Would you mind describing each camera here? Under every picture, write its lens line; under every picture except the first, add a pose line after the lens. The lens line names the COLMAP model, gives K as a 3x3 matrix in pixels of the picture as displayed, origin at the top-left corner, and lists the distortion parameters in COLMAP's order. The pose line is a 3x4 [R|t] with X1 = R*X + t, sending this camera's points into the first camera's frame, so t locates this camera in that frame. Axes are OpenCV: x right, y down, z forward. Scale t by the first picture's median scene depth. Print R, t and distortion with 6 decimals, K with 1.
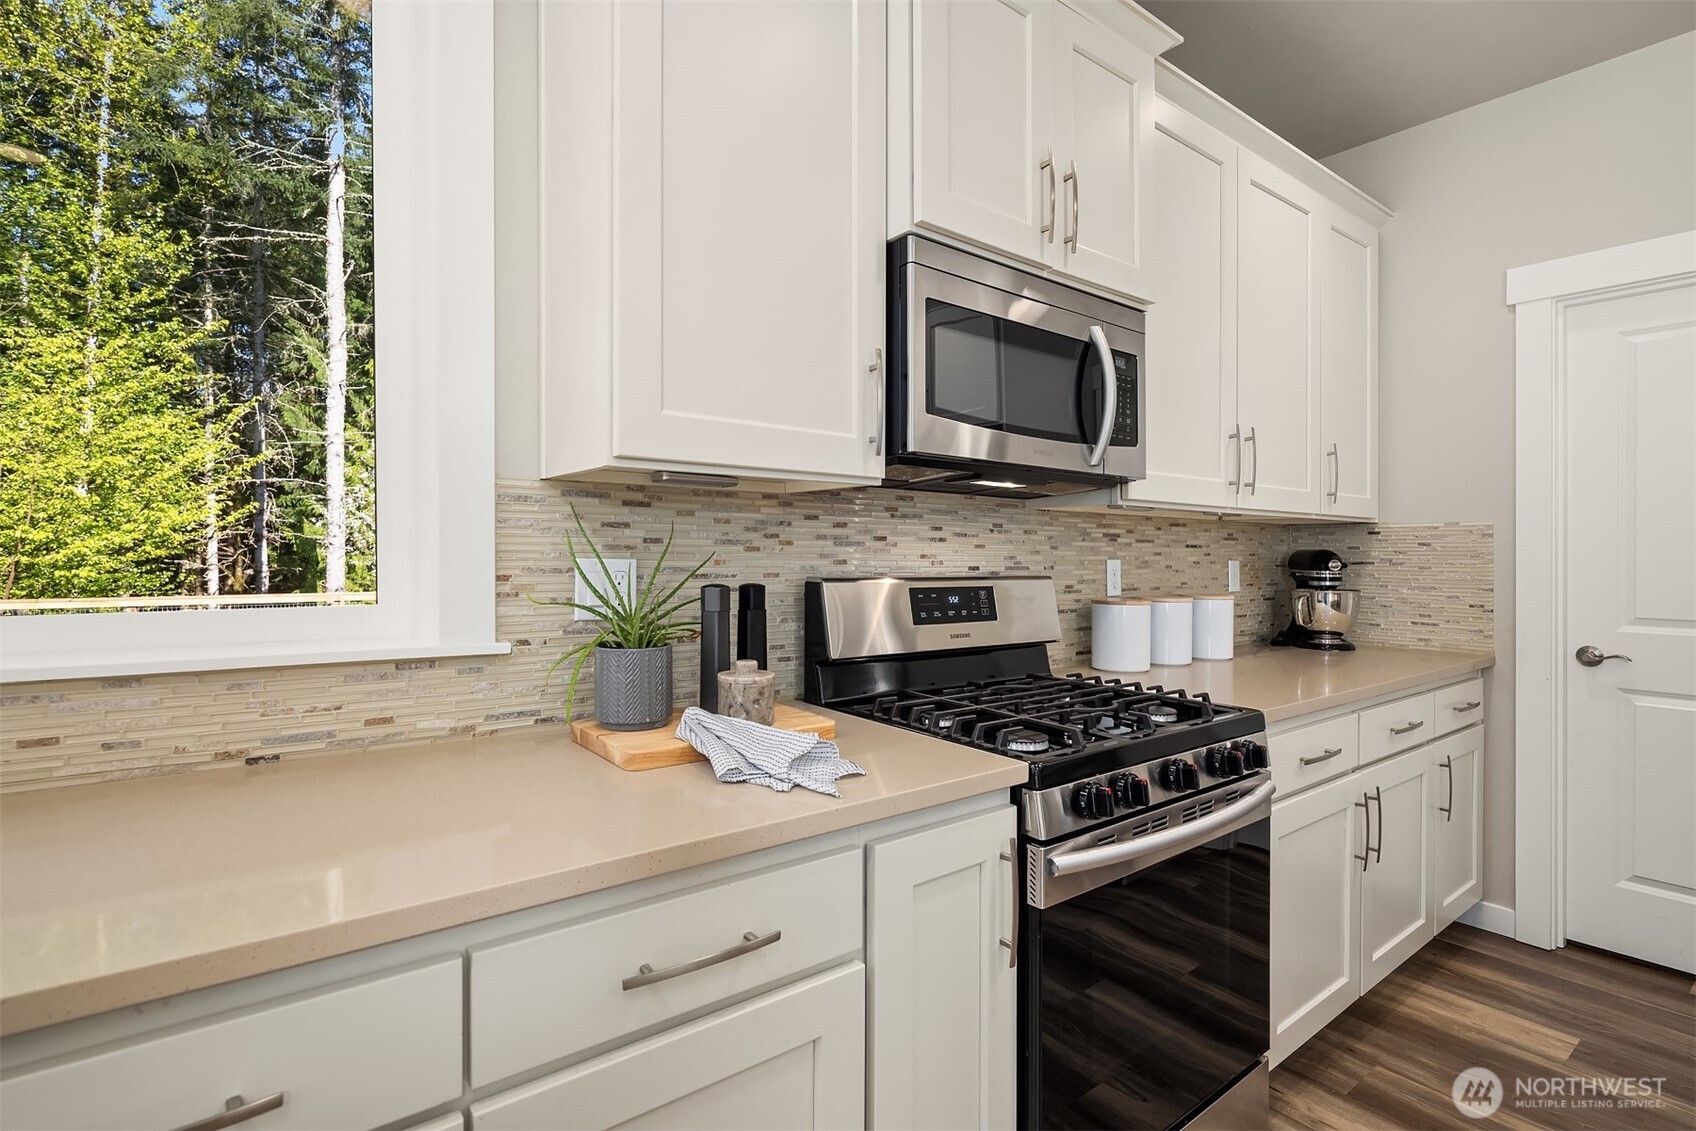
lens RADIAL K [[818.4, 0, 844.4], [0, 818.4, 558.3], [0, 0, 1]] dist [0.008482, -0.005794]
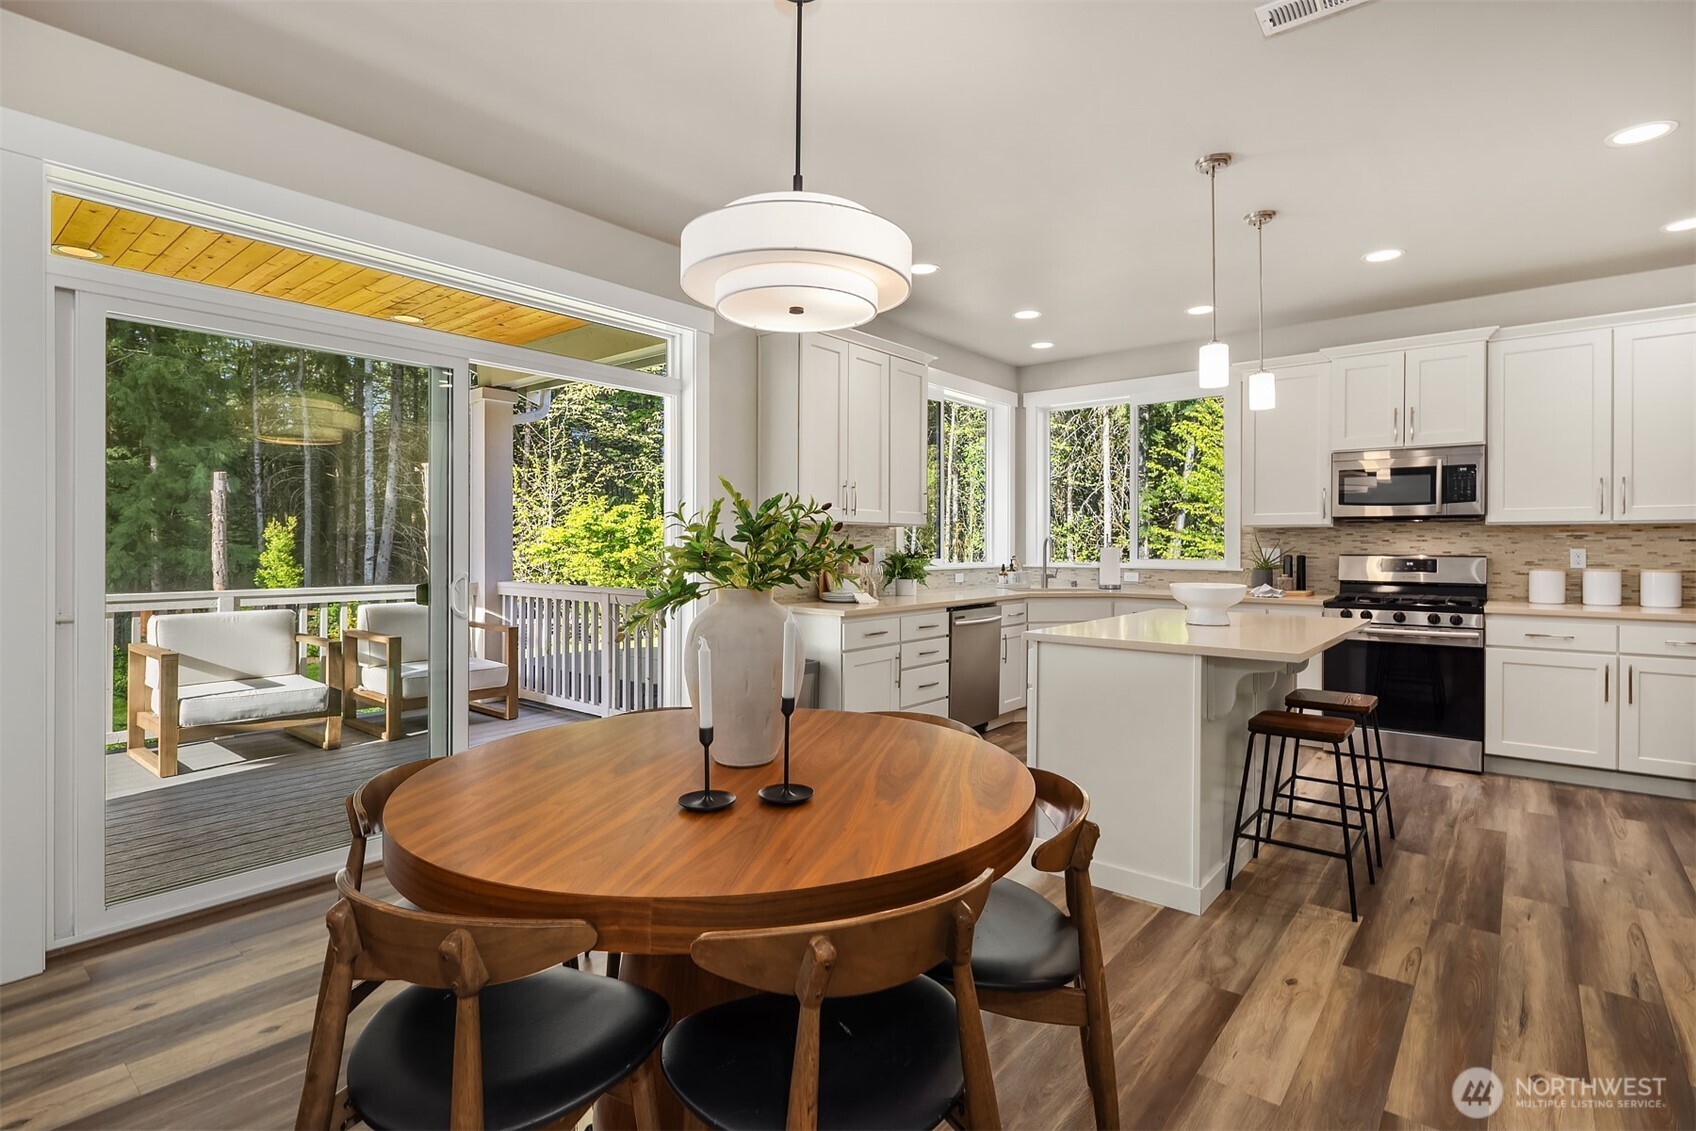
lens RADIAL K [[818.4, 0, 846.0], [0, 818.4, 549.7], [0, 0, 1]] dist [0.008482, -0.005794]
pose [[0.215609, -0.002116, -0.976477, 2.230940], [-0.004331, 0.999986, -0.003124, 0.020937], [0.976470, 0.004902, 0.215597, -1.287155]]
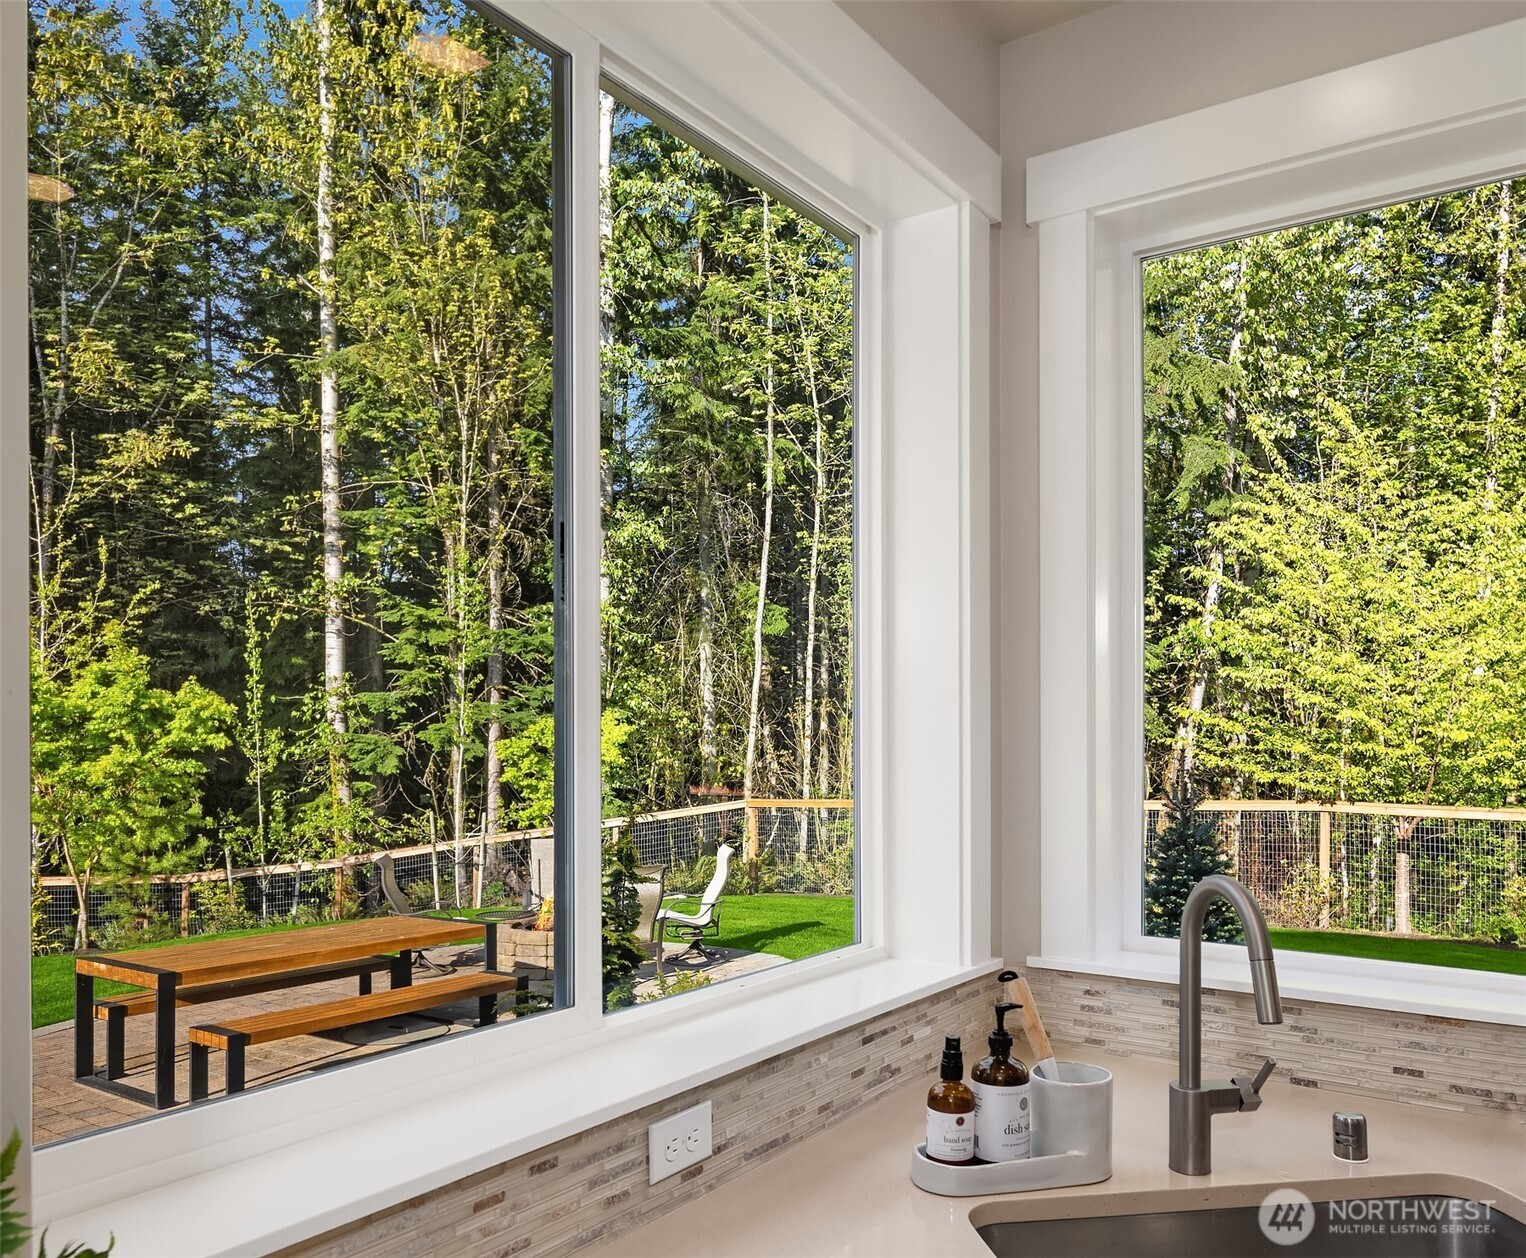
lens RADIAL K [[1177.2, 0, 772.3], [0, 1177.2, 738.3], [0, 0, 1]] dist [0.010008, -0.001056]
pose [[0.295335, 0.005641, -0.955377, -0.006525], [-0.007223, 0.999967, 0.003671, -0.127746], [0.955366, 0.005817, 0.295366, -0.359565]]
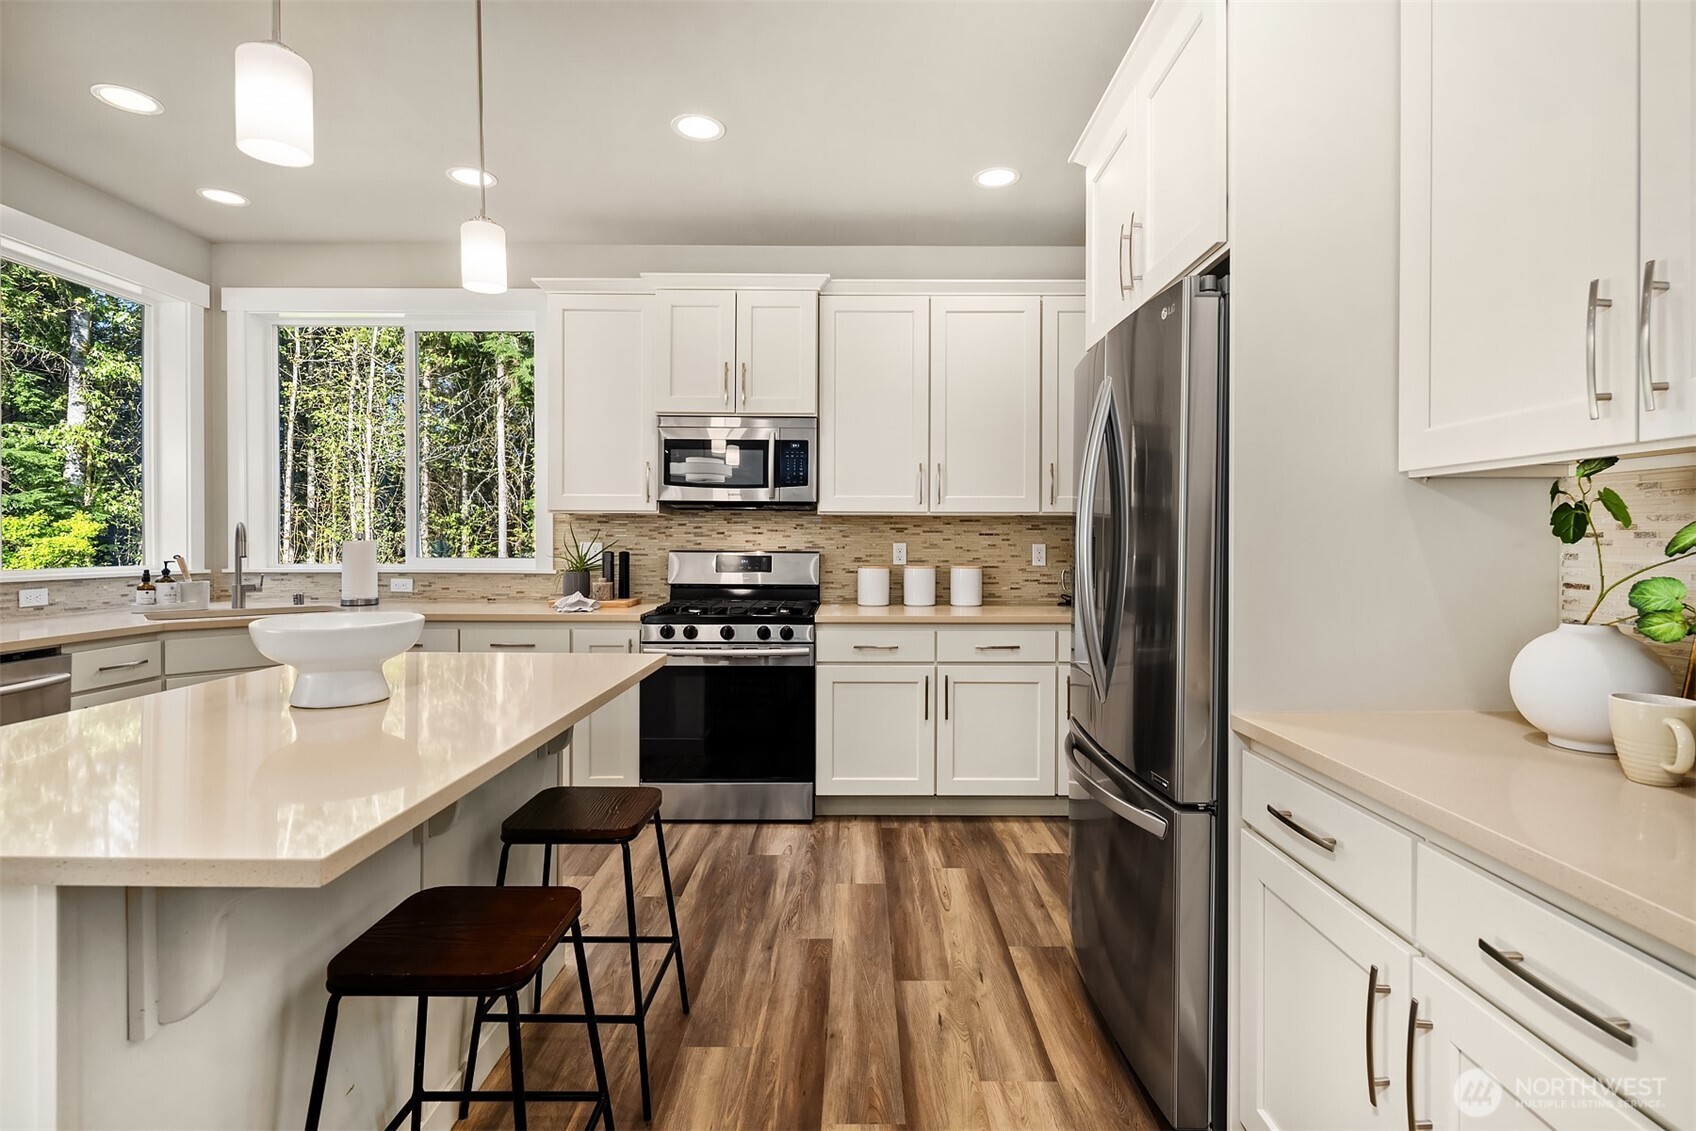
lens RADIAL K [[818.4, 0, 851.9], [0, 818.4, 549.5], [0, 0, 1]] dist [0.008482, -0.005794]
pose [[0.784556, 0.002291, -0.620053, 1.606717], [-0.001103, 0.999997, 0.002299, 0.013474], [0.620056, -0.001119, 0.784556, -0.474884]]
